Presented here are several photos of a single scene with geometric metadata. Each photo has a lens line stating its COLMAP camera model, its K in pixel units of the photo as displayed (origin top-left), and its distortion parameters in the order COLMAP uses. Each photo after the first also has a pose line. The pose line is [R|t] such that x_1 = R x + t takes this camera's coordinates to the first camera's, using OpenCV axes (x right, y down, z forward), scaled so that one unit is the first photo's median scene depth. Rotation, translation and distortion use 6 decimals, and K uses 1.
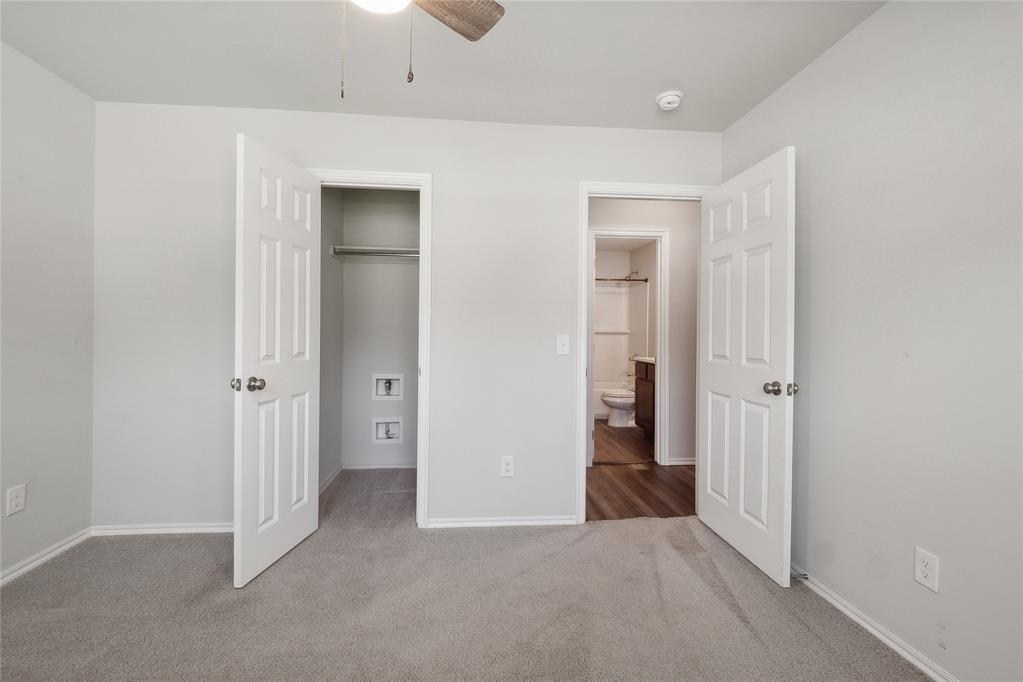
lens RADIAL K [[439.0, 0, 512.1], [0, 439.0, 334.9], [0, 0, 1]] dist [-0.002323, -0.002418]
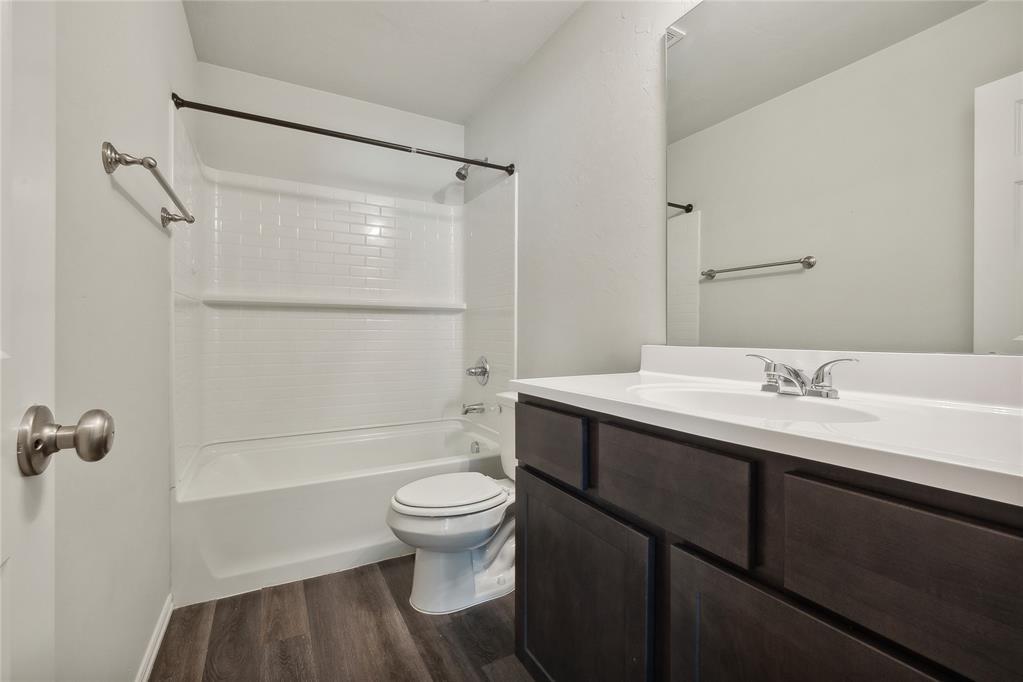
lens RADIAL K [[439.0, 0, 511.7], [0, 439.0, 338.4], [0, 0, 1]] dist [-0.002323, -0.002418]
pose [[0.921375, -0.010329, 0.388536, 0.214139], [0.007596, 0.999934, 0.008568, 0.030846], [-0.388599, -0.004943, 0.921394, 0.892543]]
